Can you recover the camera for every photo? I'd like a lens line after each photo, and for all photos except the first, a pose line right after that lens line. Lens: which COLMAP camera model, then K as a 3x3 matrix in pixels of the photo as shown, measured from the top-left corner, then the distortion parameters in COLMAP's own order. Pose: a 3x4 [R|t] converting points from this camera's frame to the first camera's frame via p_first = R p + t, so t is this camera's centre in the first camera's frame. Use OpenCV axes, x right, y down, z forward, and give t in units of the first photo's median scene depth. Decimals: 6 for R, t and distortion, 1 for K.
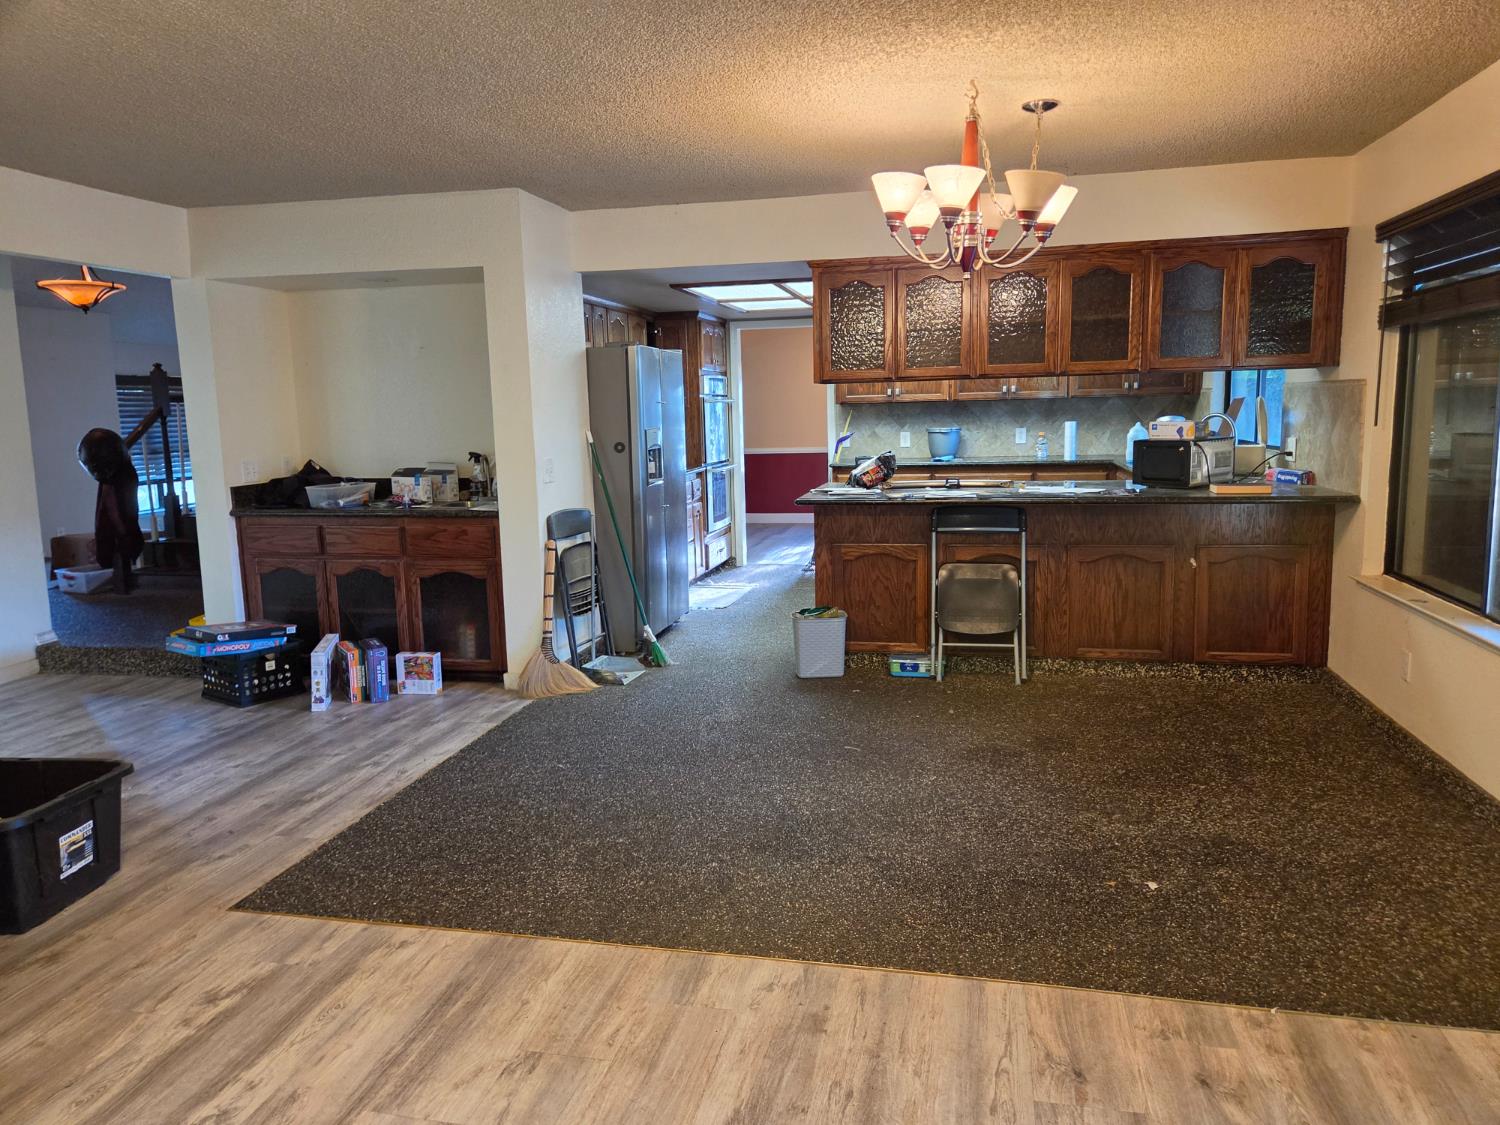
lens RADIAL K [[1013.7, 0, 753.3], [0, 1013.7, 555.4], [0, 0, 1]] dist [0.068972, -0.056033]
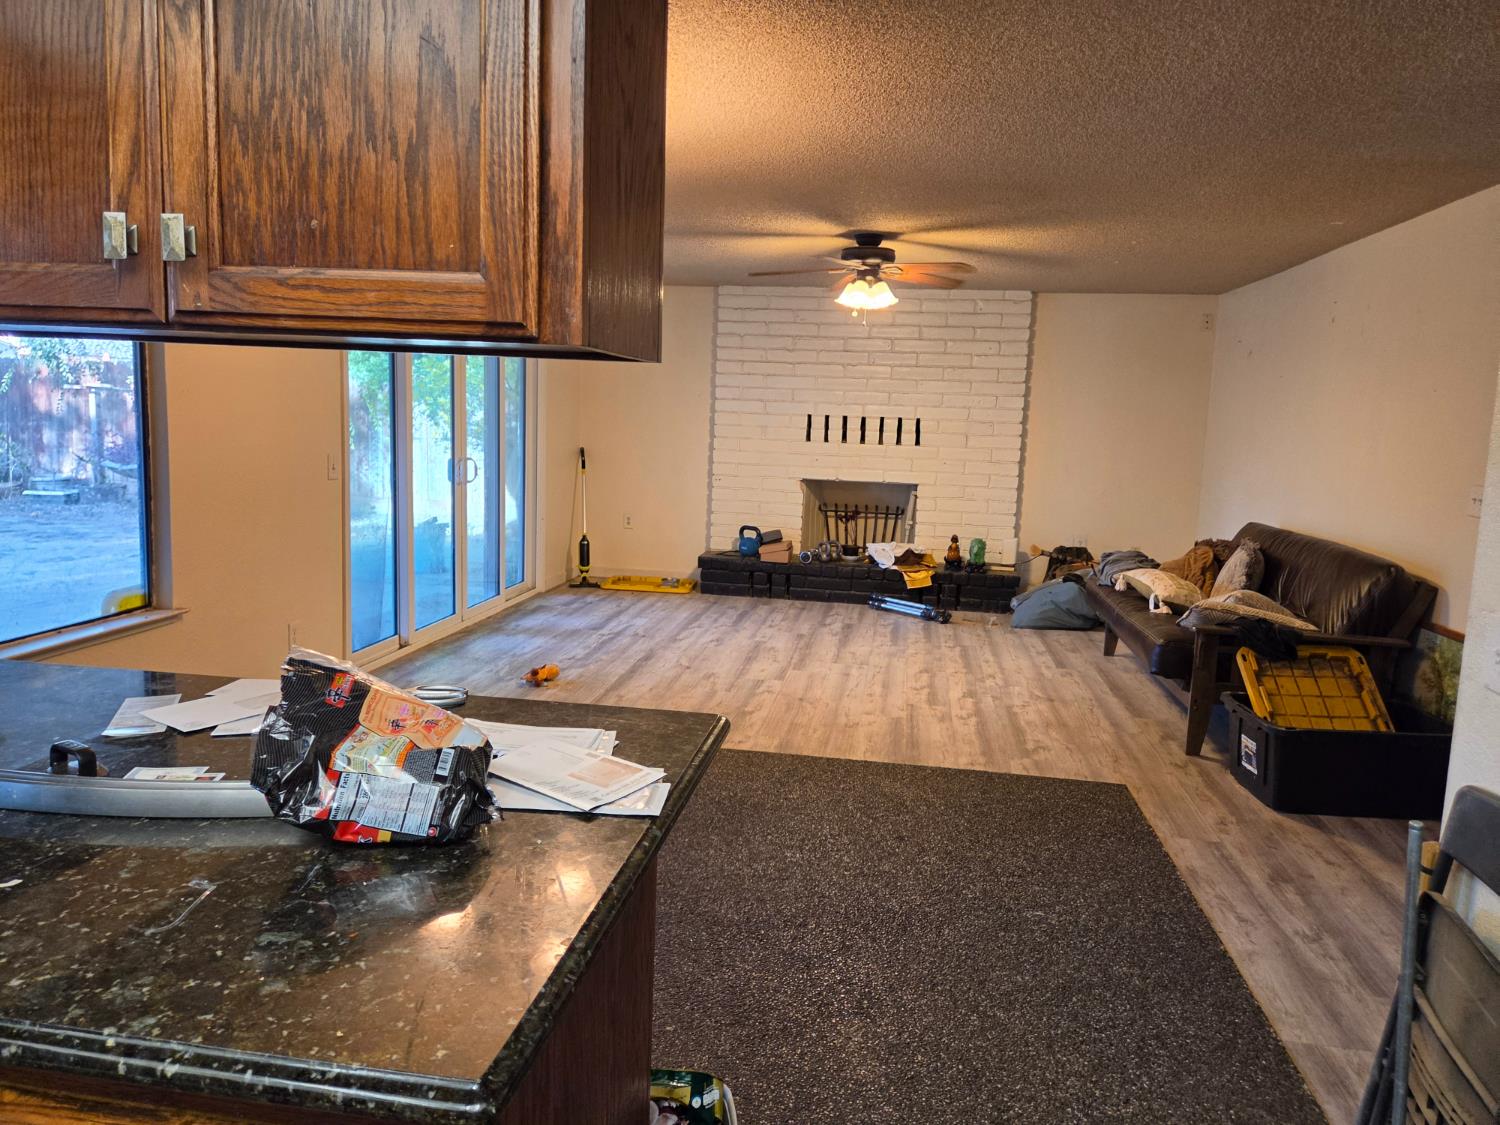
lens RADIAL K [[1013.7, 0, 759.5], [0, 1013.7, 556.7], [0, 0, 1]] dist [0.068972, -0.056033]
pose [[-0.997815, -0.007586, -0.065631, 0.086673], [-0.025757, 0.959451, 0.280697, -0.336481], [0.060840, 0.281774, -0.957550, 2.212094]]
